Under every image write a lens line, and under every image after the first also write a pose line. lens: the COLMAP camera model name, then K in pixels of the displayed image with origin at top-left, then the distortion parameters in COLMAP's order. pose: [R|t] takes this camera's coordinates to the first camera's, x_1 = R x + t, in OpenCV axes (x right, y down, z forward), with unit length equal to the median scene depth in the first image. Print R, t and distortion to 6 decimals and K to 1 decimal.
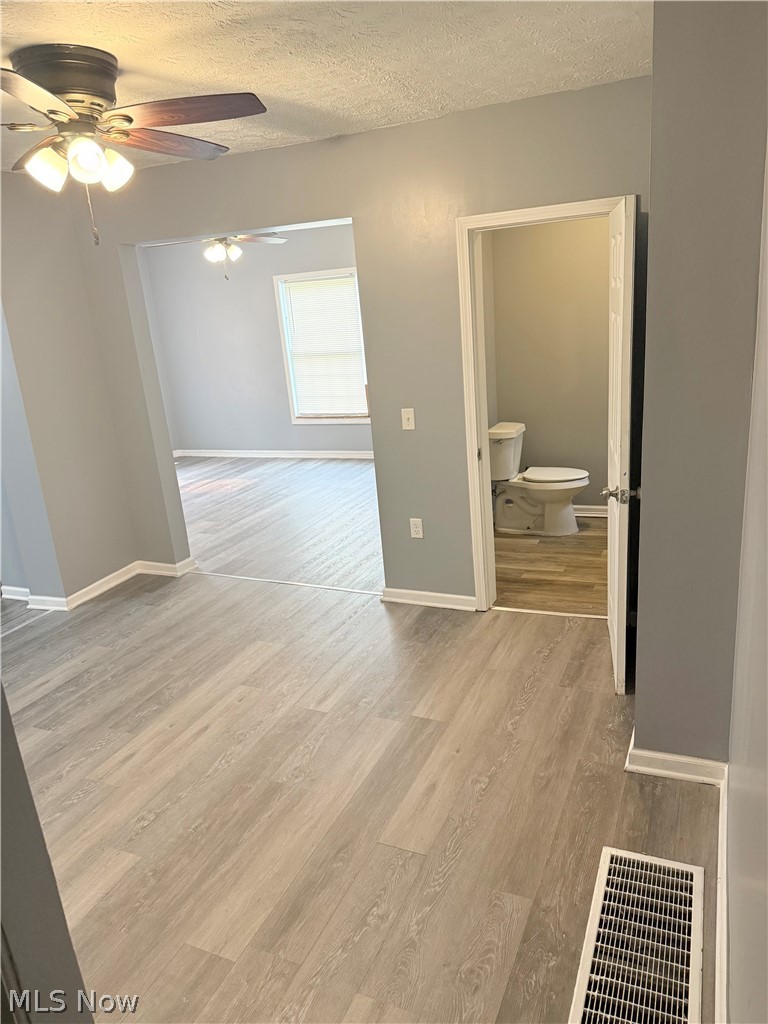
lens RADIAL K [[709.0, 0, 380.3], [0, 709.0, 519.1], [0, 0, 1]] dist [0.114602, -0.210044]
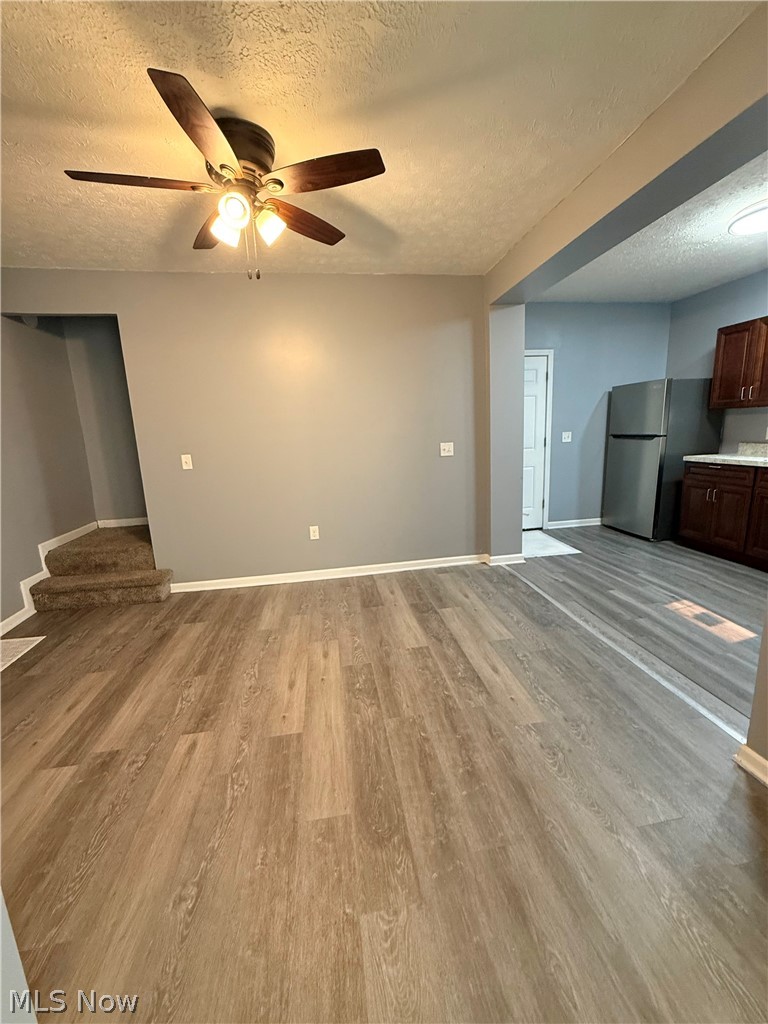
lens RADIAL K [[405.9, 0, 387.0], [0, 405.9, 508.7], [0, 0, 1]] dist [0.000055, 0.000182]
pose [[-0.822244, 0.224414, -0.523023, -0.069146], [-0.057766, 0.881325, 0.468965, -0.239209], [0.566196, 0.415817, -0.711701, 1.157836]]
